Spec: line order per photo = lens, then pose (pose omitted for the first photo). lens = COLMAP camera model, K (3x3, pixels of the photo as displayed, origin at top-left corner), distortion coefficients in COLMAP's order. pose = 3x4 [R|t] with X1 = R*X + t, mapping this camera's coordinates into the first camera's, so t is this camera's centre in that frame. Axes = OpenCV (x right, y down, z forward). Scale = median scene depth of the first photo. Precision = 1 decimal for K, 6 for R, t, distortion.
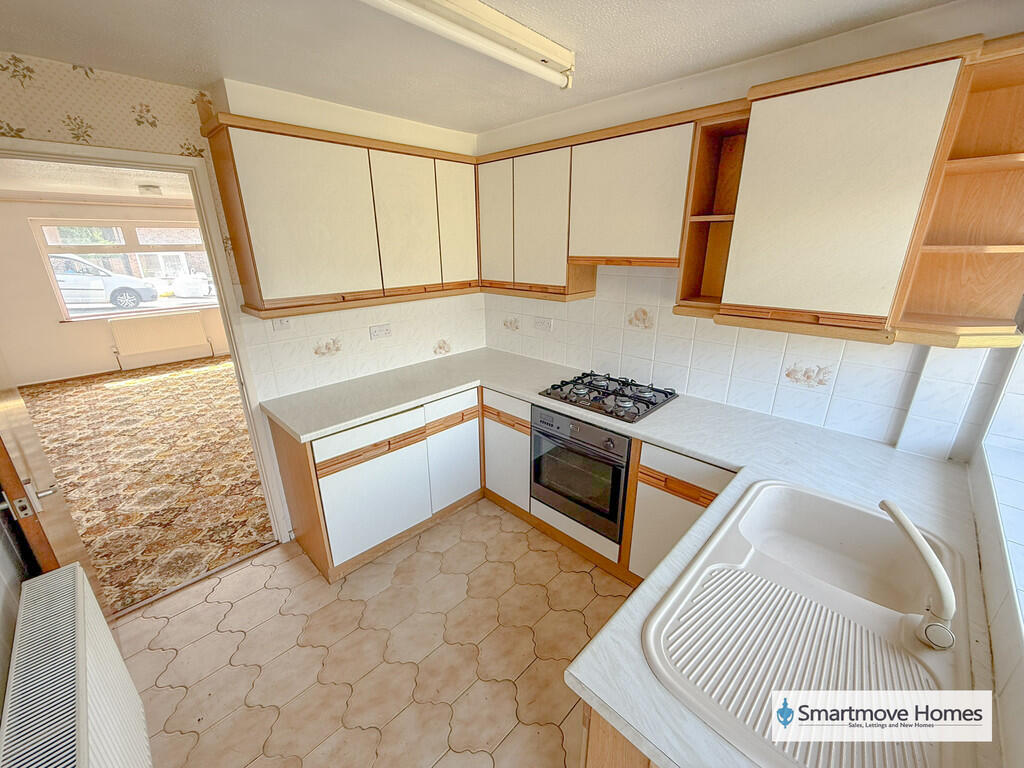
lens RADIAL K [[409.6, 0, 517.1], [0, 409.6, 380.4], [0, 0, 1]] dist [-0.000068, -0.000631]
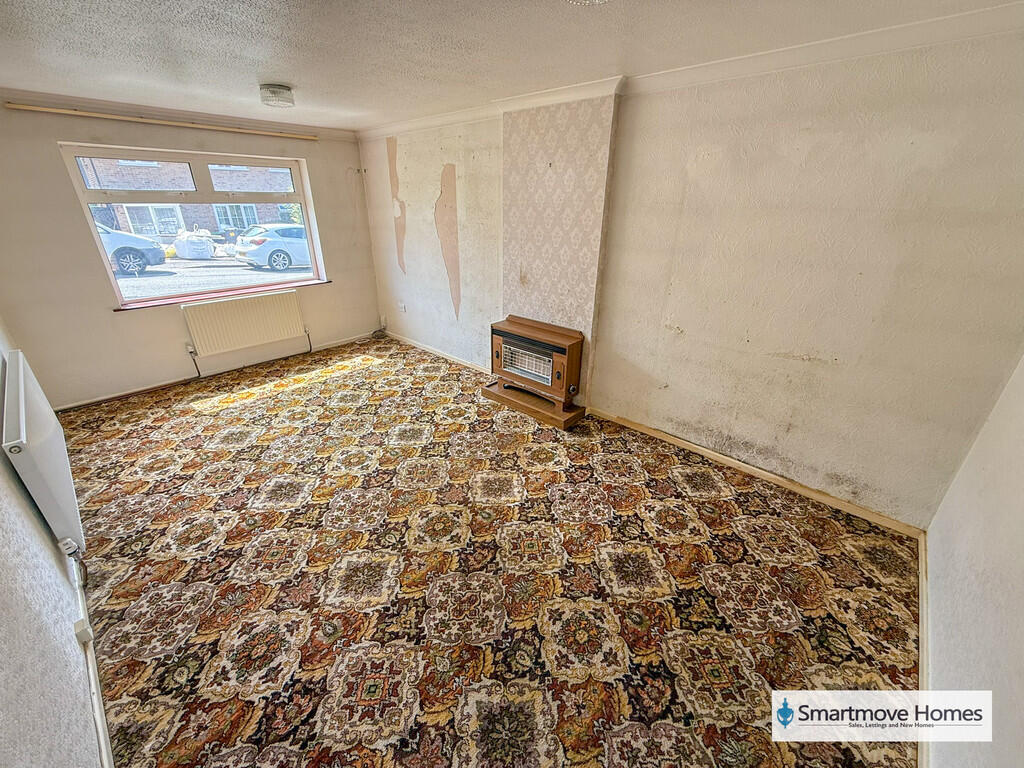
lens RADIAL K [[409.6, 0, 515.5], [0, 409.6, 380.9], [0, 0, 1]] dist [-0.000068, -0.000631]
pose [[0.999430, 0.000904, 0.033736, -0.538250], [-0.004025, 0.995699, 0.092558, -0.101856], [-0.033507, -0.092641, 0.995136, 0.340416]]
